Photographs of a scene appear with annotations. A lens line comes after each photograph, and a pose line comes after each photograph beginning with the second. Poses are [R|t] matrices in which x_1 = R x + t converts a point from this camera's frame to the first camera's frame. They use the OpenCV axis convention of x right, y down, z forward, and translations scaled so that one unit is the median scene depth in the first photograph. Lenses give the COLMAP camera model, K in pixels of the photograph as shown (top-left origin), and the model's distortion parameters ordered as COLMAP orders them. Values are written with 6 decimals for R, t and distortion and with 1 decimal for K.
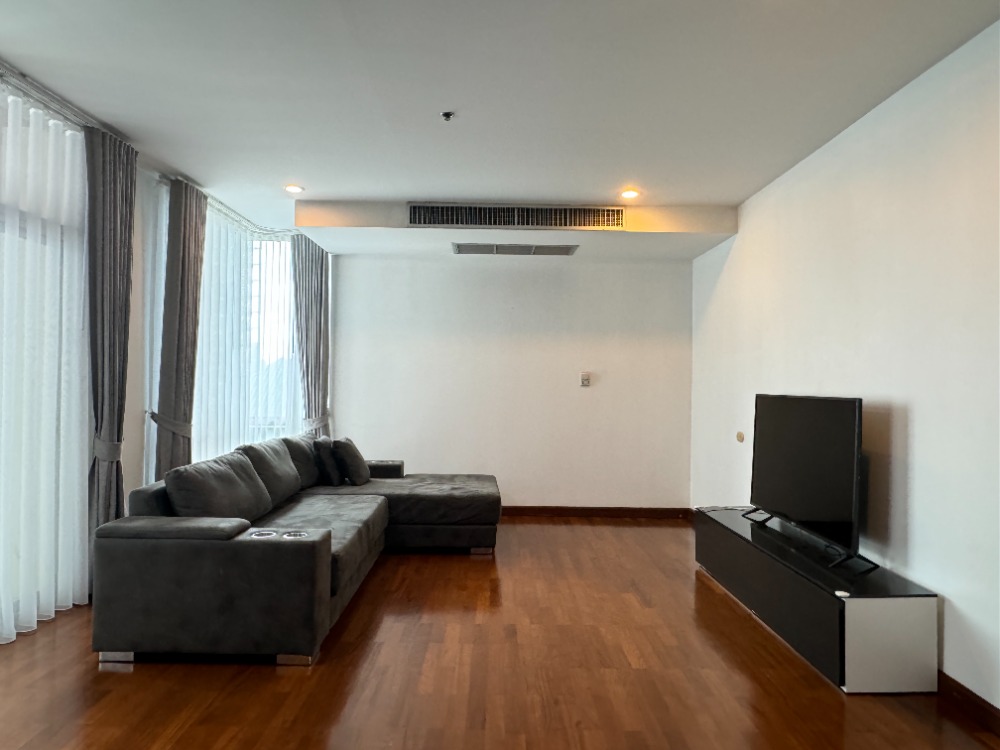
lens RADIAL K [[642.1, 0, 493.0], [0, 642.1, 382.0], [0, 0, 1]] dist [-0.000476, -0.000937]
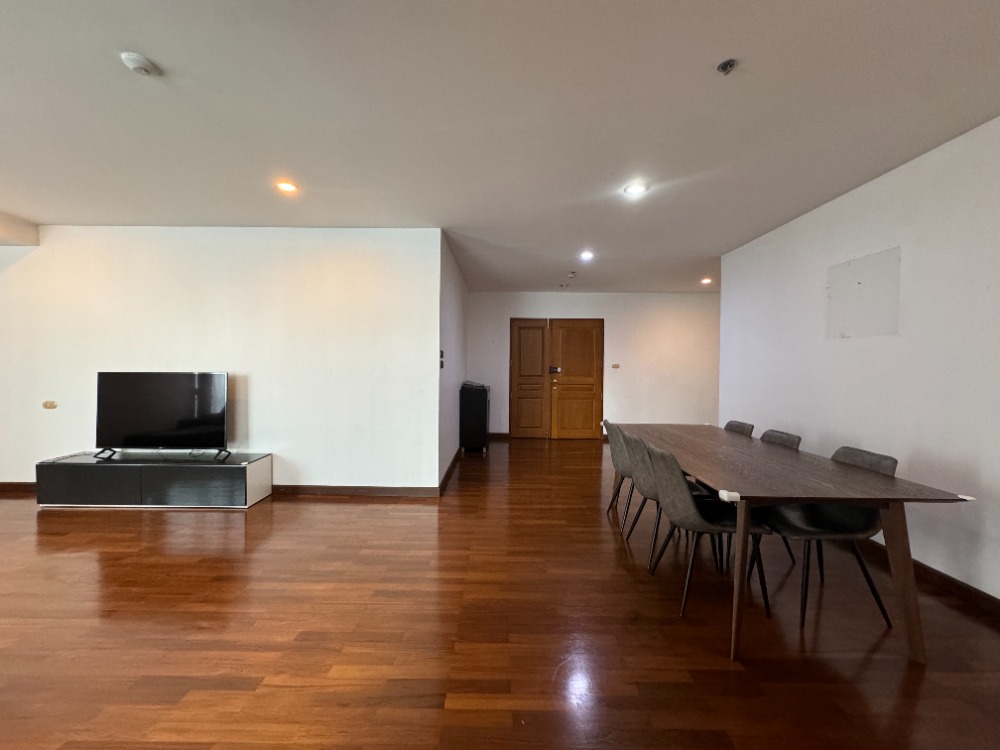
lens RADIAL K [[397.8, 0, 503.2], [0, 397.8, 374.8], [0, 0, 1]] dist [0.003900, -0.000560]
pose [[0.017354, -0.033235, 0.999297, -0.484037], [-0.007290, 0.999417, 0.033366, -0.012339], [-0.999823, -0.007864, 0.017101, 0.067632]]
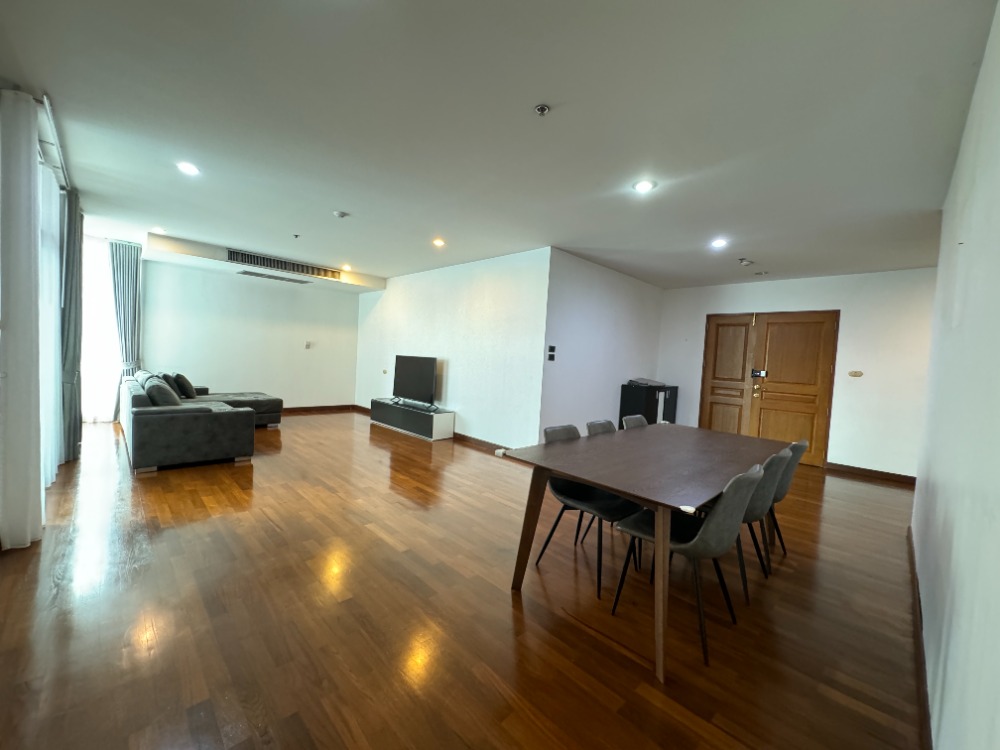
lens RADIAL K [[397.8, 0, 497.6], [0, 397.8, 374.0], [0, 0, 1]] dist [0.003900, -0.000560]
pose [[0.715867, -0.003578, 0.698228, -0.455288], [-0.045599, 0.997613, 0.051864, -0.008702], [-0.696747, -0.068966, 0.713994, -0.498171]]
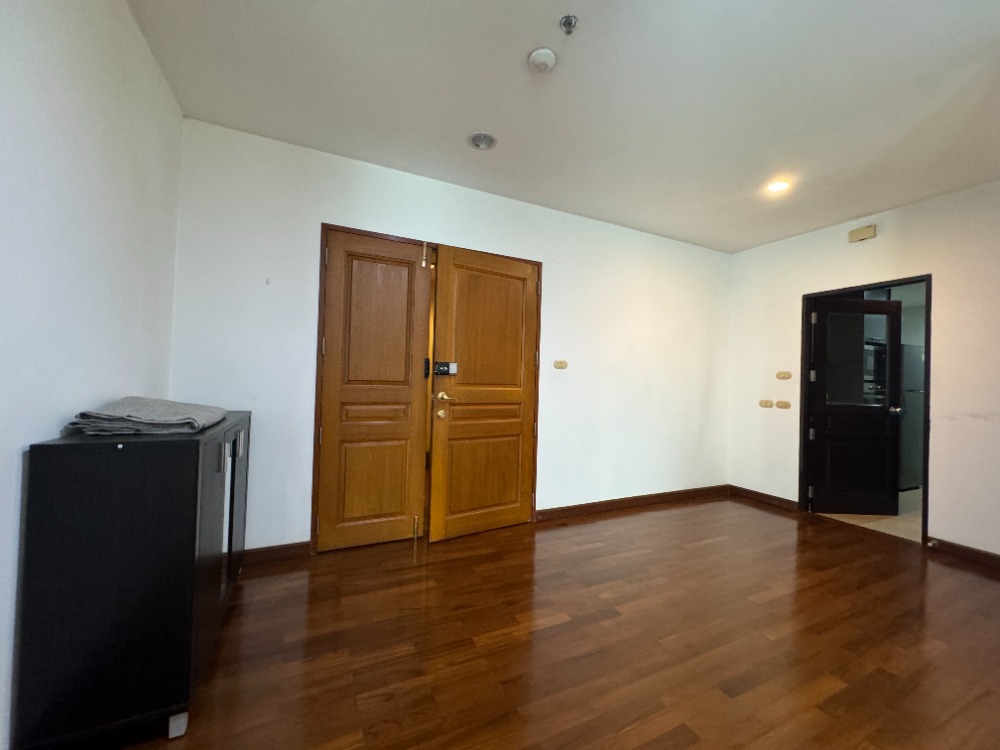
lens RADIAL K [[397.8, 0, 496.6], [0, 397.8, 369.5], [0, 0, 1]] dist [0.003900, -0.000560]
pose [[-0.416263, -0.017909, 0.909068, 0.550212], [-0.040228, 0.999190, 0.001264, 0.019587], [-0.908354, -0.036044, -0.416646, 0.073731]]
